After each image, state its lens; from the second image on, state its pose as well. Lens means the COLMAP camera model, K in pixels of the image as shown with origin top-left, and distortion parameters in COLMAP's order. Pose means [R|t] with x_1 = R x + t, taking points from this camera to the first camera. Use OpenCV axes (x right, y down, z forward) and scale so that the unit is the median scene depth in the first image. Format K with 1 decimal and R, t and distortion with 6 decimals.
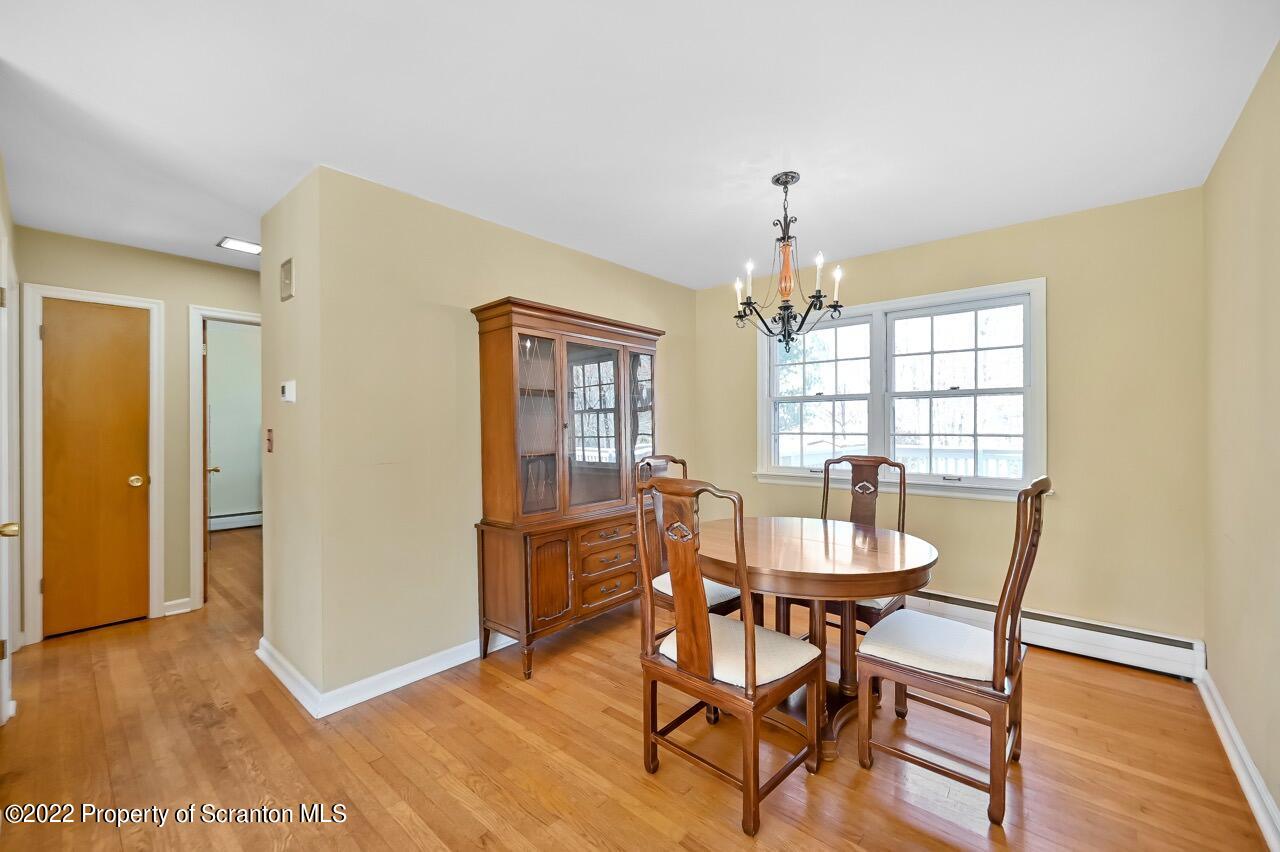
lens RADIAL K [[507.7, 0, 647.8], [0, 507.7, 424.4], [0, 0, 1]] dist [-0.005361, 0.000150]
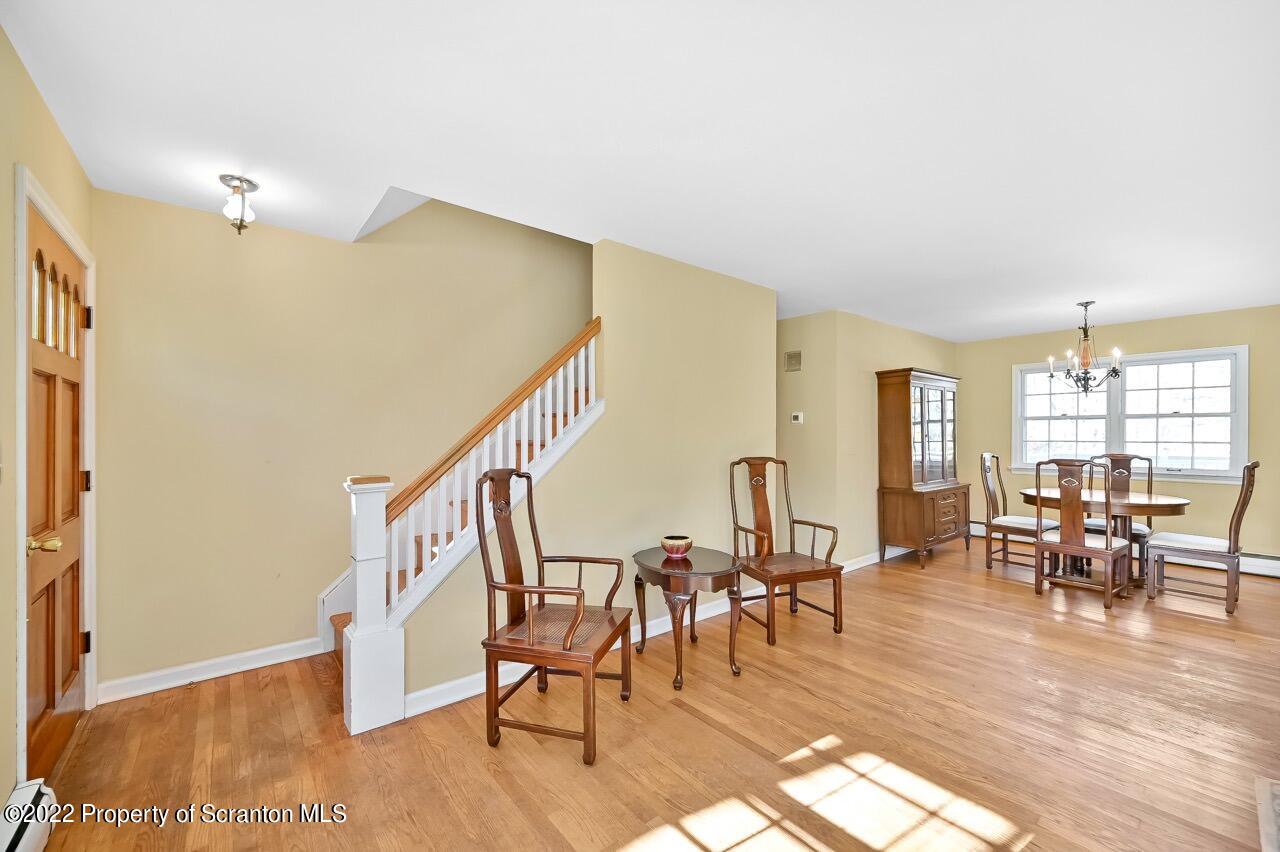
lens RADIAL K [[507.7, 0, 643.1], [0, 507.7, 435.3], [0, 0, 1]] dist [-0.005361, 0.000150]
pose [[0.983609, 0.004108, -0.180267, -0.739408], [-0.002810, 0.999968, 0.007453, -0.008144], [0.180292, -0.006825, 0.983589, -0.837248]]
